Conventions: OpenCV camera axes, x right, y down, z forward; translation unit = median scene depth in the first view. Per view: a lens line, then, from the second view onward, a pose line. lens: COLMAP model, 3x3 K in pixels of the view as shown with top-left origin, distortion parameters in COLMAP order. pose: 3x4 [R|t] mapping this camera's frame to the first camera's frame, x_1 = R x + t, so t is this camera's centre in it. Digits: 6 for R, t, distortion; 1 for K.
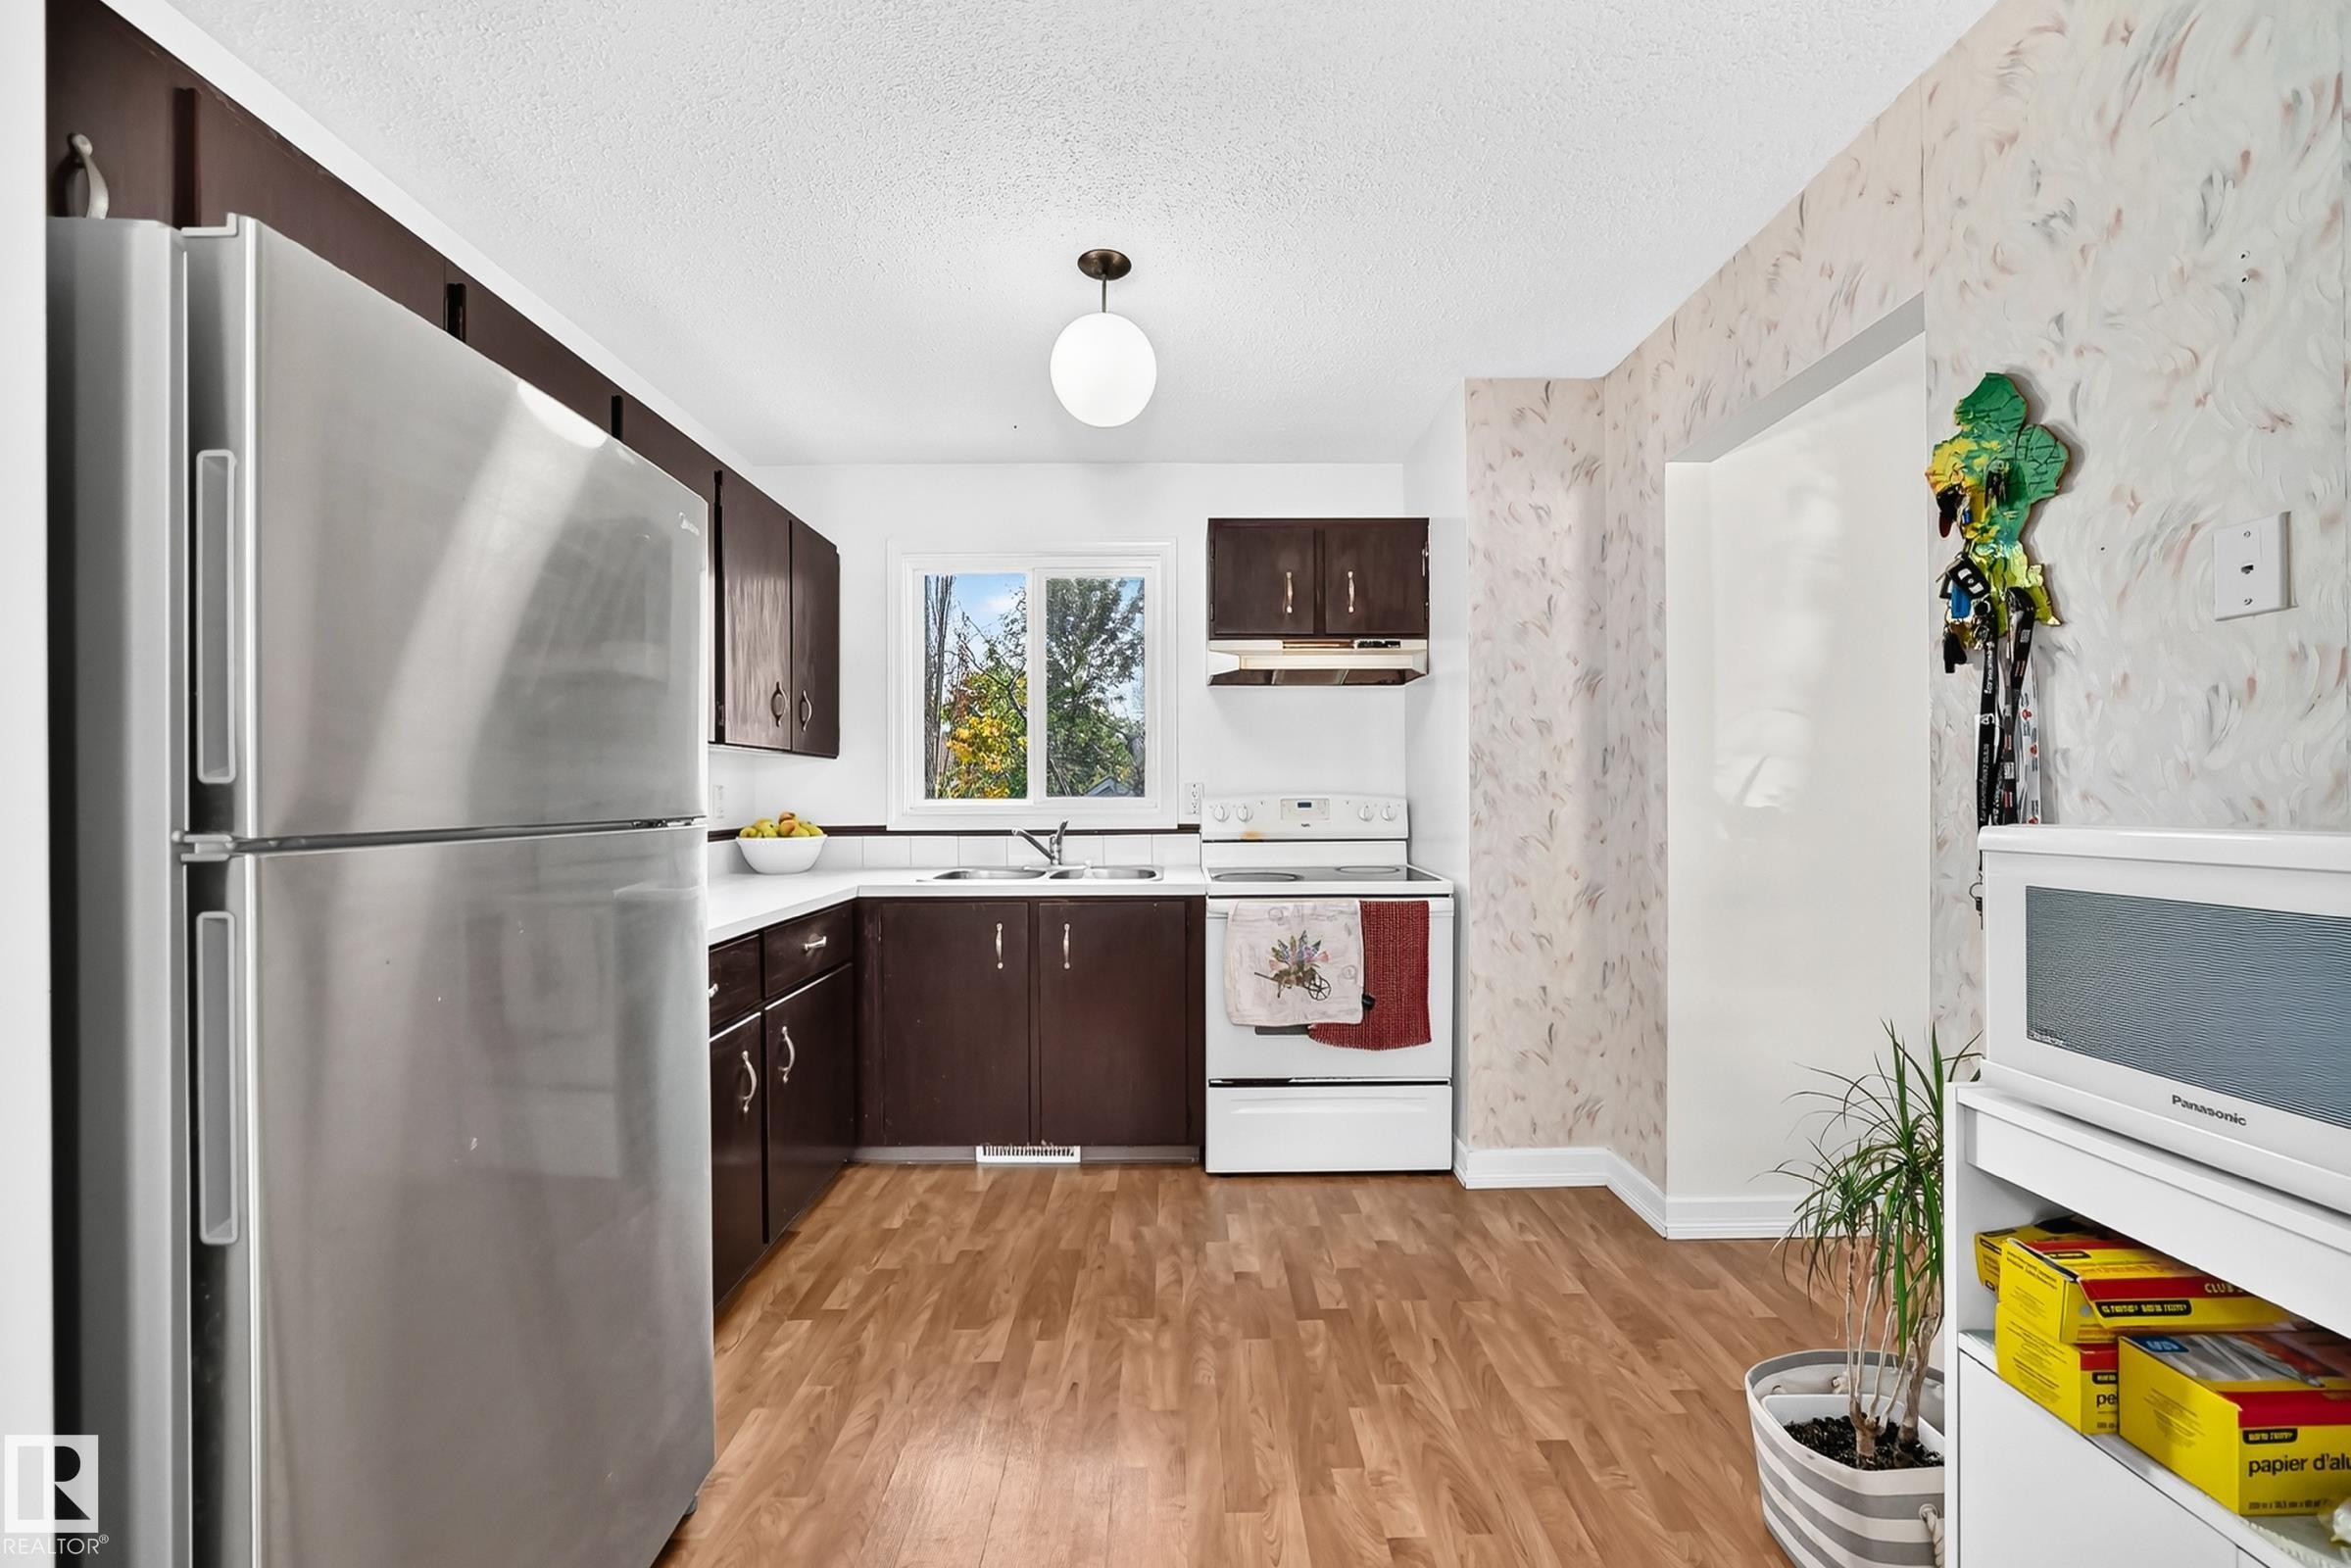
lens RADIAL K [[885.8, 0, 1178.0], [0, 885.8, 790.0], [0, 0, 1]] dist [-0.016919, 0.002719]
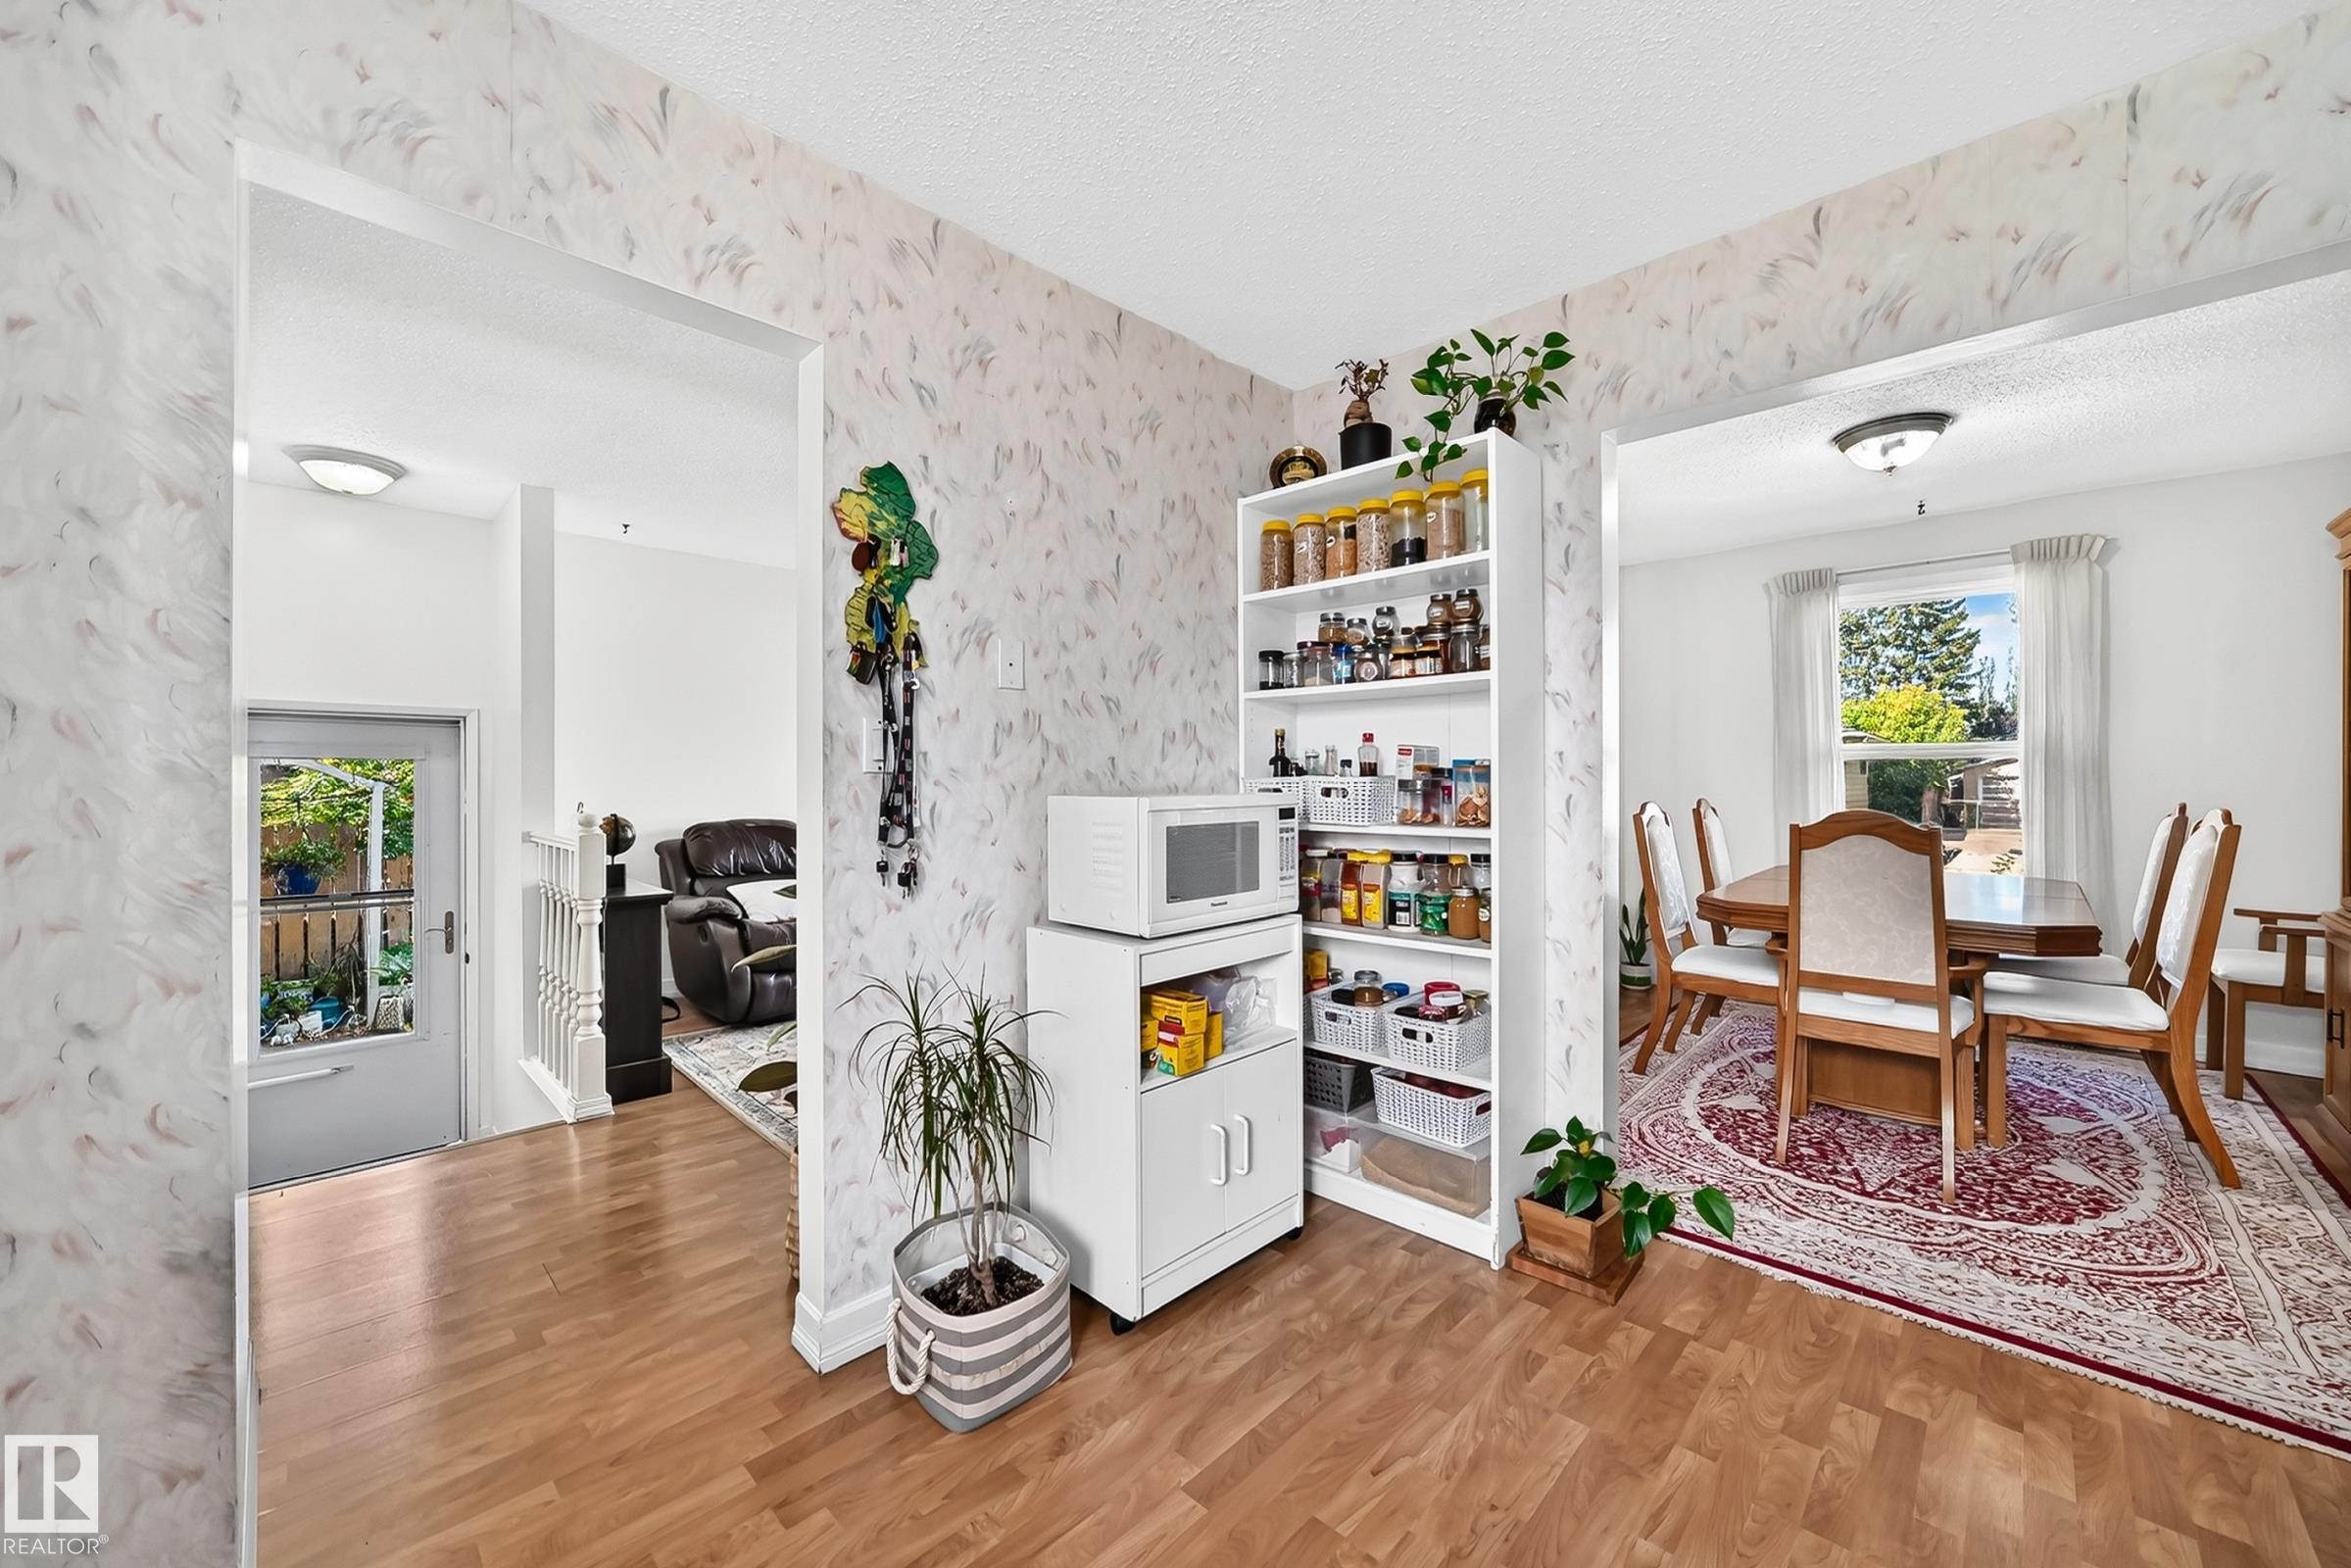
lens RADIAL K [[885.8, 0, 1181.7], [0, 885.8, 783.9], [0, 0, 1]] dist [-0.016919, 0.002719]
pose [[-0.714654, 0.005838, 0.699454, -0.301101], [0.002728, 0.999981, -0.005559, 0.014771], [-0.699473, -0.002064, -0.714656, 1.553138]]
